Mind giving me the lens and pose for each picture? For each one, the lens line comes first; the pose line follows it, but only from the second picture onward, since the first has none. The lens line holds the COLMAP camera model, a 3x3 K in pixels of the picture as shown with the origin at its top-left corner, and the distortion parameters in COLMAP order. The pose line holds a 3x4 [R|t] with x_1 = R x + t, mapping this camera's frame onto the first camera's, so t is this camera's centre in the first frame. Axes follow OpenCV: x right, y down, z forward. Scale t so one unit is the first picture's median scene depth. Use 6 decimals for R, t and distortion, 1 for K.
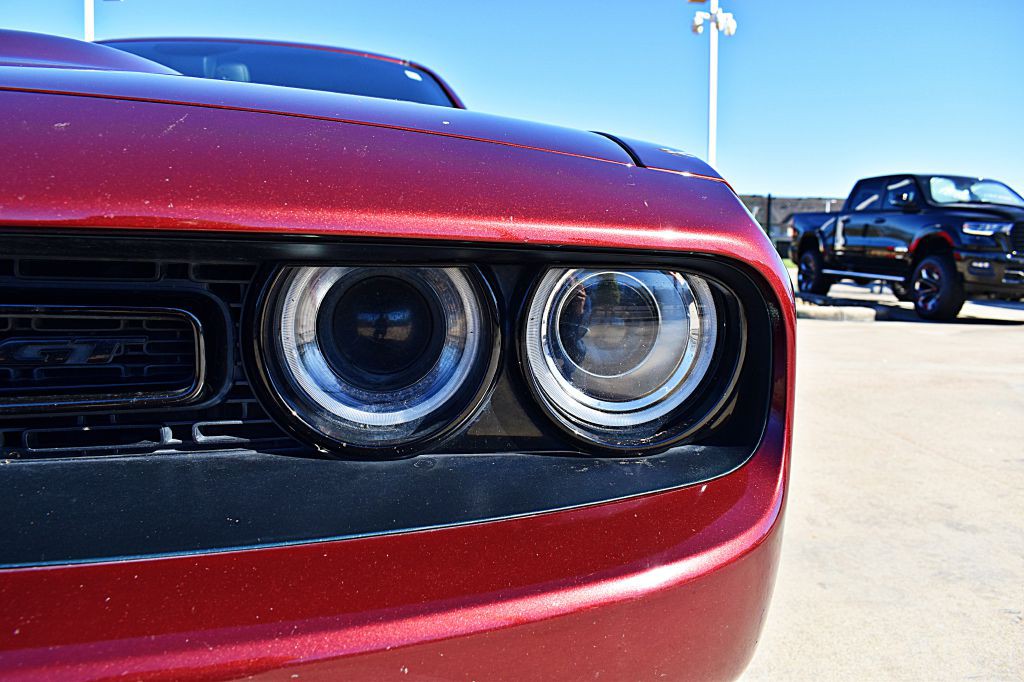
lens RADIAL K [[792.3, 0, 506.0], [0, 792.3, 337.6], [0, 0, 1]] dist [-0.098529, 0.015185]
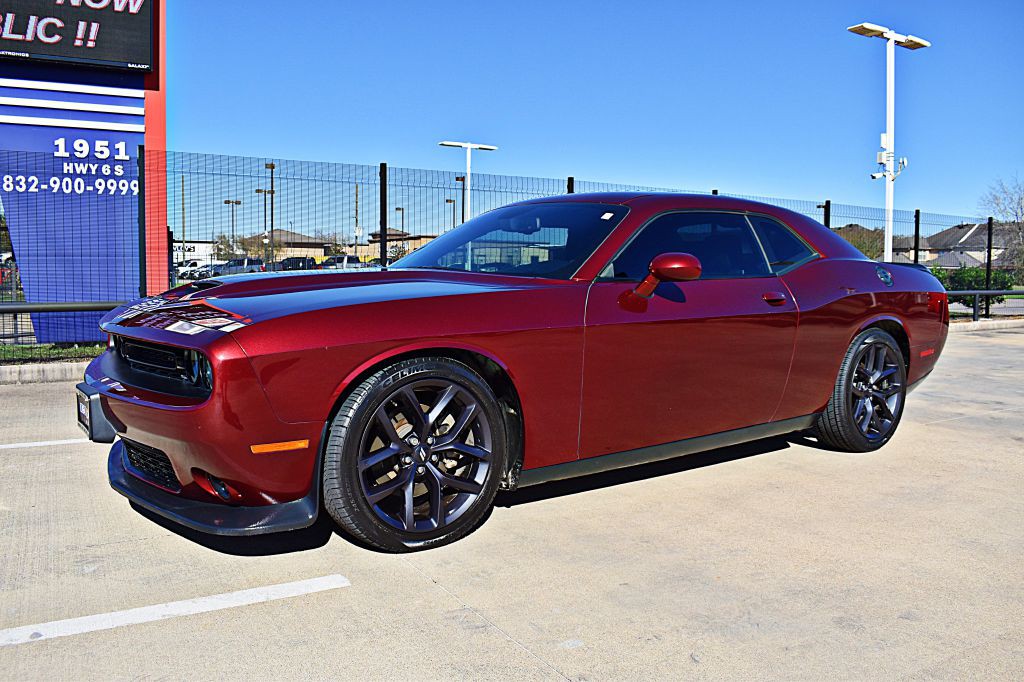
lens RADIAL K [[829.2, 0, 507.5], [0, 829.2, 339.2], [0, 0, 1]] dist [-0.093272, 0.013876]
pose [[0.483552, 0.063319, -0.873022, 1.266503], [-0.097253, 0.995091, 0.018306, -0.103158], [0.869896, 0.076052, 0.487337, 0.044108]]
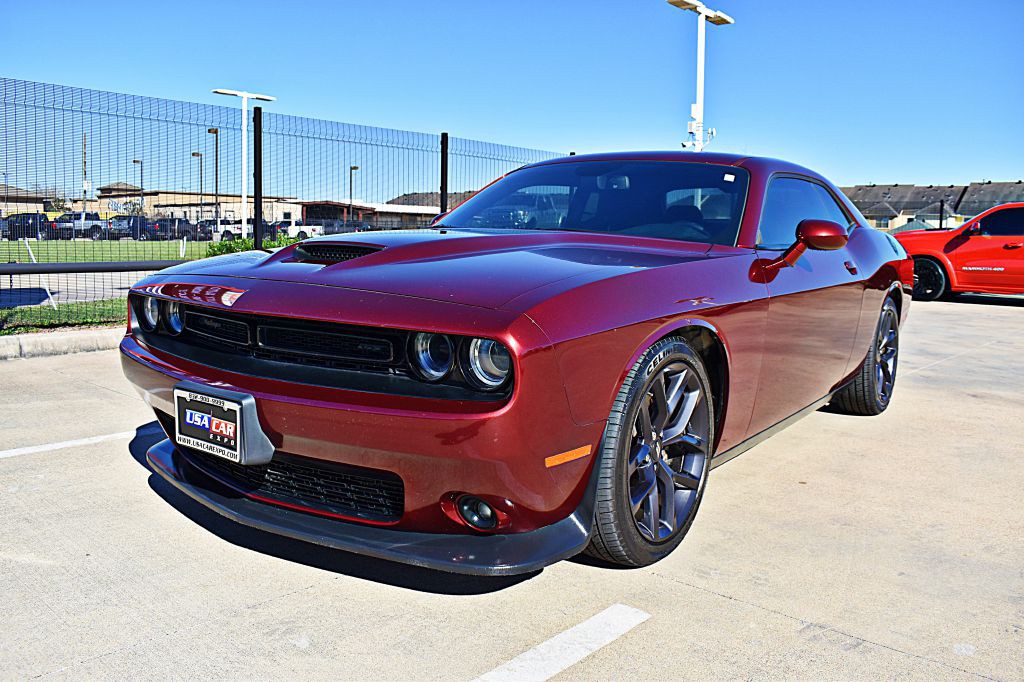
lens RADIAL K [[836.7, 0, 508.9], [0, 836.7, 336.2], [0, 0, 1]] dist [-0.090263, 0.007285]
pose [[0.723939, 0.086922, -0.684366, 0.673805], [-0.089635, 0.995473, 0.031618, -0.055251], [0.684016, 0.038453, 0.728453, -0.395458]]
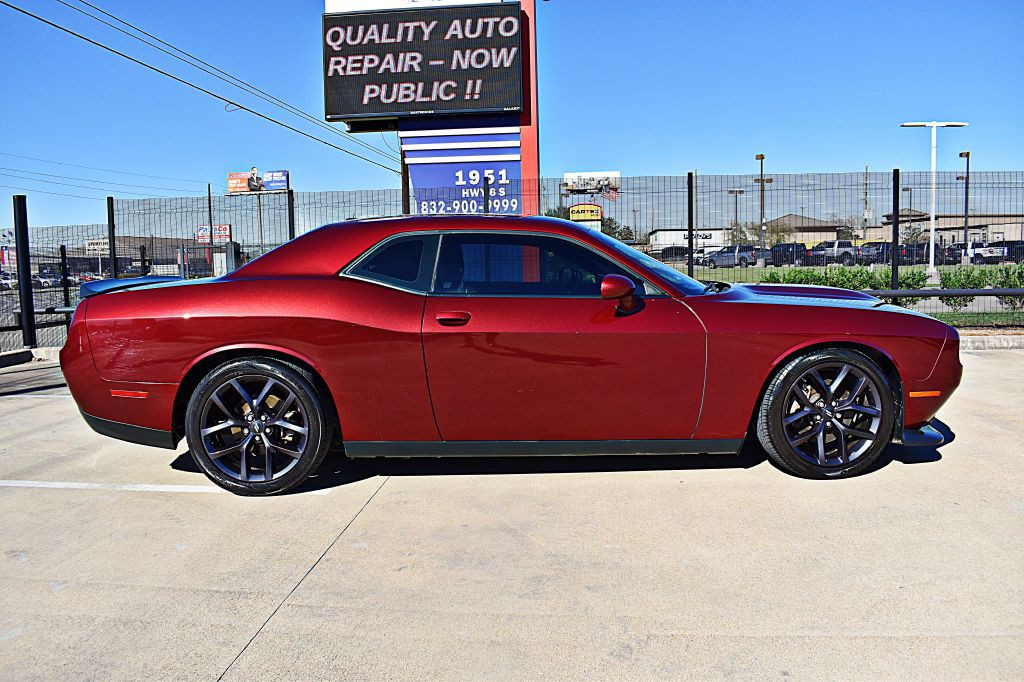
lens RADIAL K [[792.3, 0, 506.0], [0, 792.3, 337.6], [0, 0, 1]] dist [-0.098529, 0.015185]
pose [[-0.124382, 0.089241, -0.988213, 1.840051], [-0.088202, 0.991010, 0.100595, -0.279934], [0.988306, 0.099675, -0.115392, 1.026505]]
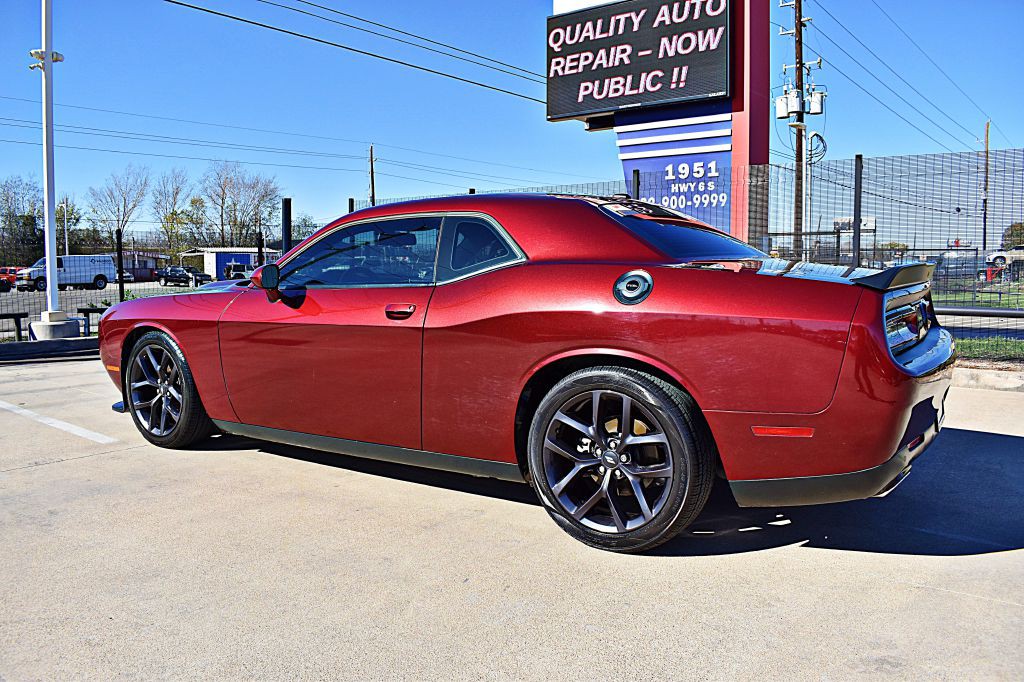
lens RADIAL K [[792.3, 0, 506.0], [0, 792.3, 337.6], [0, 0, 1]] dist [-0.098529, 0.015185]
pose [[-0.650835, 0.058331, -0.756975, 1.033833], [-0.088392, 0.984442, 0.151857, -0.418187], [0.754056, 0.165745, -0.635554, 2.589149]]
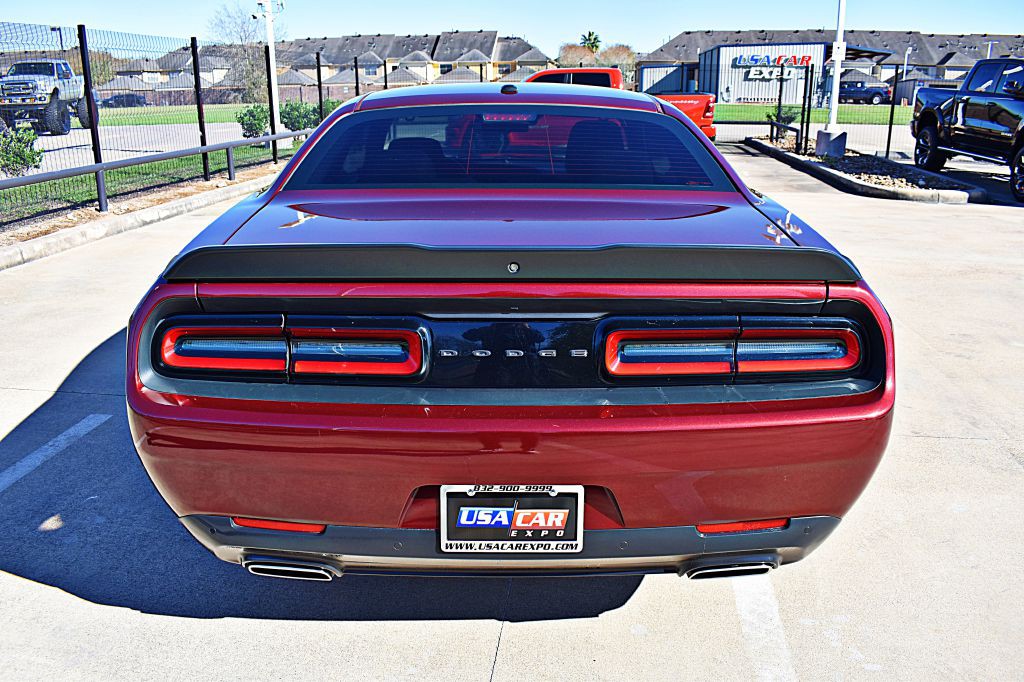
lens RADIAL K [[792.3, 0, 506.0], [0, 792.3, 337.6], [0, 0, 1]] dist [-0.098529, 0.015185]
pose [[0.986853, 0.034325, -0.157936, -0.027737], [-0.002830, 0.980708, 0.195457, -0.197054], [0.161598, -0.192440, 0.967912, -0.974195]]
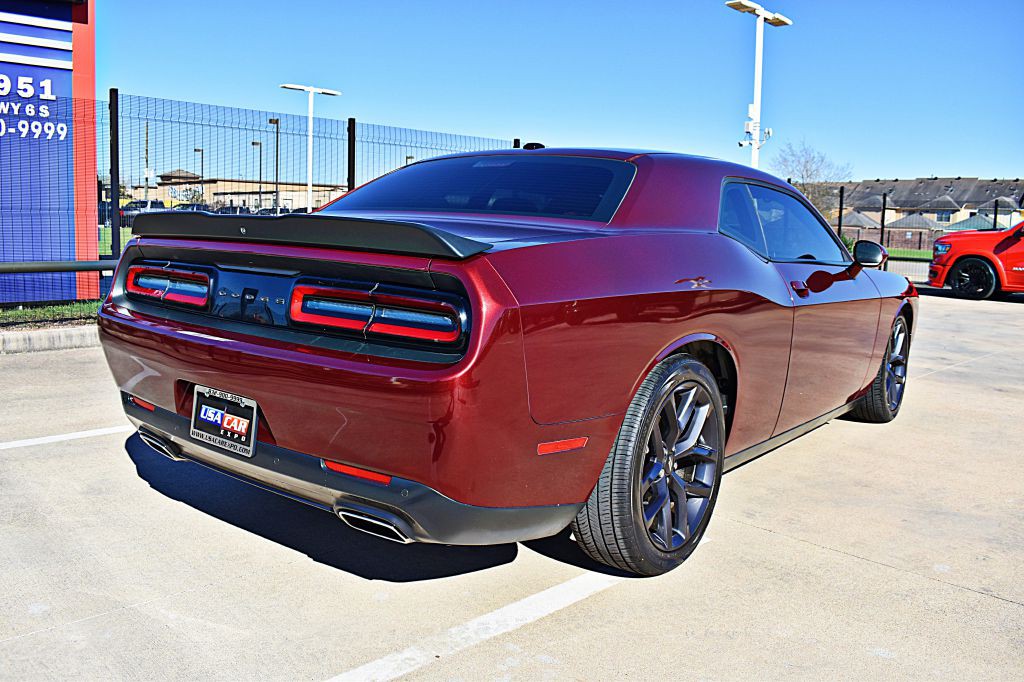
lens RADIAL K [[840.5, 0, 508.3], [0, 840.5, 338.1], [0, 0, 1]] dist [-0.093443, 0.014061]
pose [[0.679647, 0.108153, -0.725523, 0.874467], [-0.102677, 0.993360, 0.051896, -0.070597], [0.726318, 0.039224, 0.686239, -0.732441]]
